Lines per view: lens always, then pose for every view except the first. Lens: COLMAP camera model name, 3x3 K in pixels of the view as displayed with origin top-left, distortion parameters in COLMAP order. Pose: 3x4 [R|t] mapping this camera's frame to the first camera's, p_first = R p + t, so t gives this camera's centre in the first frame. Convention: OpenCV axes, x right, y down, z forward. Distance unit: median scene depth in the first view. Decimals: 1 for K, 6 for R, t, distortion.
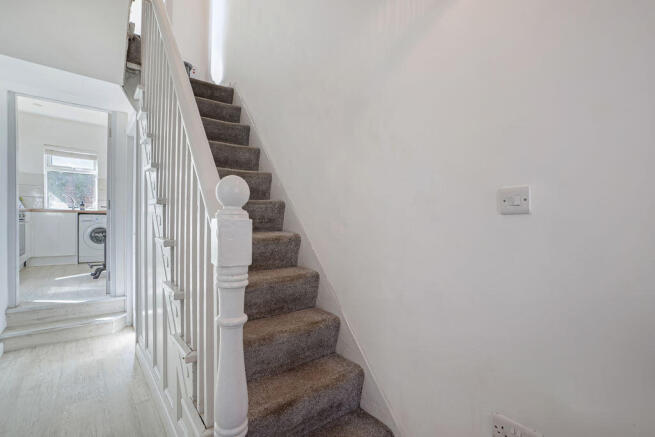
lens RADIAL K [[303.2, 0, 323.3], [0, 303.2, 219.5], [0, 0, 1]] dist [0.019629, -0.000113]
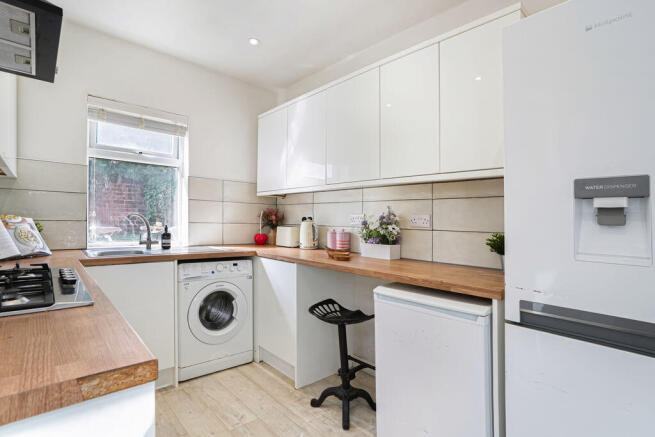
lens RADIAL K [[326.1, 0, 327.5], [0, 326.1, 218.5], [0, 0, 1]] dist [-0.001731, -0.000171]
pose [[0.997012, 0.025845, 0.072797, -0.587155], [-0.027167, 0.999482, 0.017227, -0.085615], [-0.072314, -0.019153, 0.997198, 0.503690]]
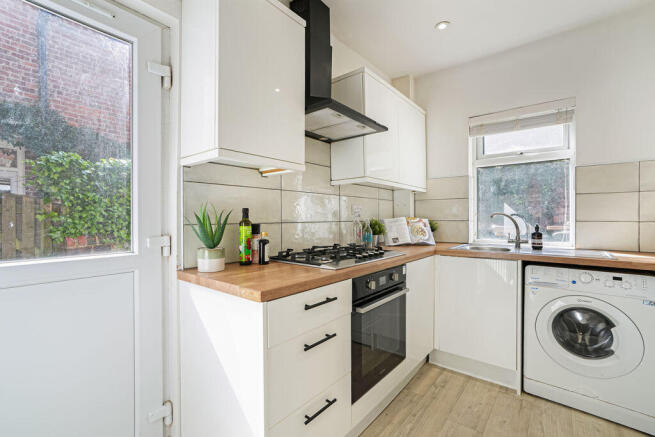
lens RADIAL K [[303.2, 0, 323.3], [0, 303.2, 219.5], [0, 0, 1]] dist [0.019629, -0.000113]
pose [[0.240131, 0.005370, -0.970726, -0.446184], [0.023364, 0.999663, 0.011310, -0.079166], [0.970459, -0.025396, 0.239924, 0.612374]]
